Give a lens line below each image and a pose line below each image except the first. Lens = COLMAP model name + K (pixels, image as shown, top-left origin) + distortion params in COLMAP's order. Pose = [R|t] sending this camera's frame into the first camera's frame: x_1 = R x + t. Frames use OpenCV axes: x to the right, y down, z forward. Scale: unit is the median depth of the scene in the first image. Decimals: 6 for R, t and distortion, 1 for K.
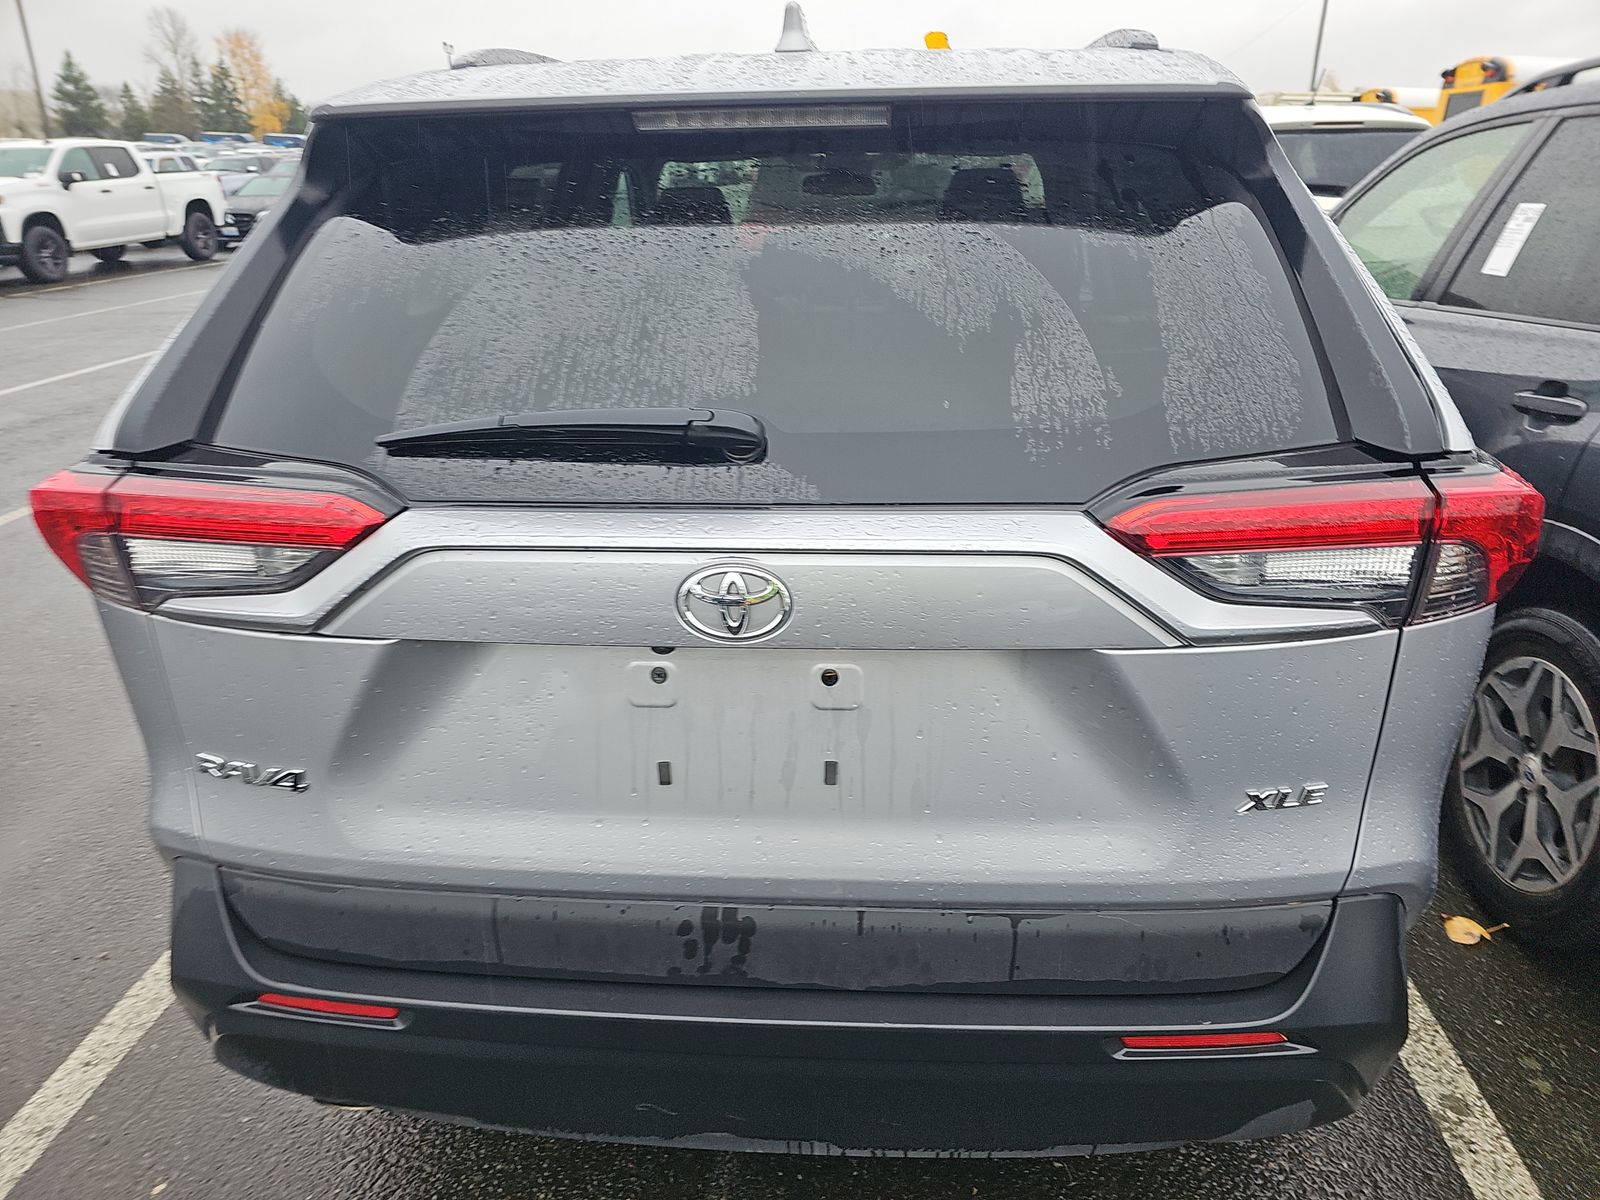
lens RADIAL K [[1063.0, 0, 799.6], [0, 1063.0, 607.2], [0, 0, 1]] dist [0.038274, -0.001752]
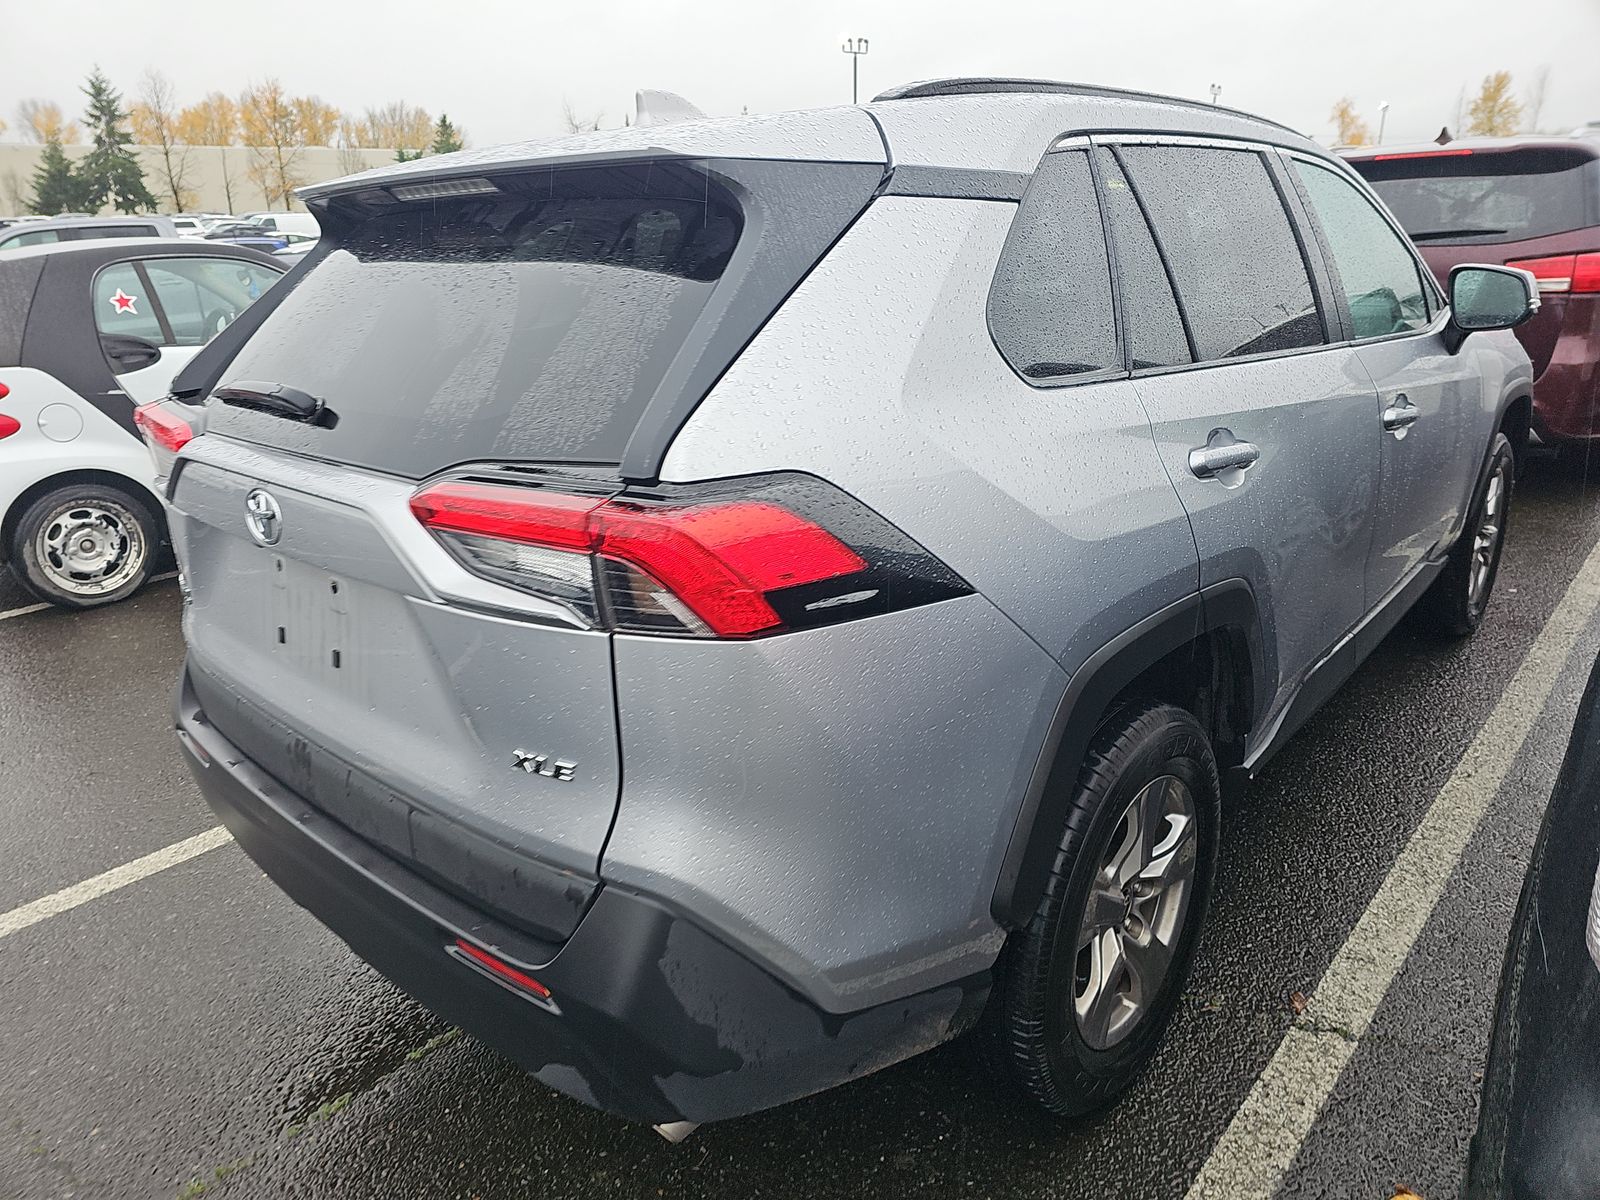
lens RADIAL K [[1063.0, 0, 799.1], [0, 1063.0, 592.8], [0, 0, 1]] dist [0.038274, -0.001752]
pose [[0.780446, 0.181712, -0.598235, 1.267178], [-0.214947, 0.976492, 0.016190, -0.075353], [0.587113, 0.115953, 0.801157, 0.228535]]
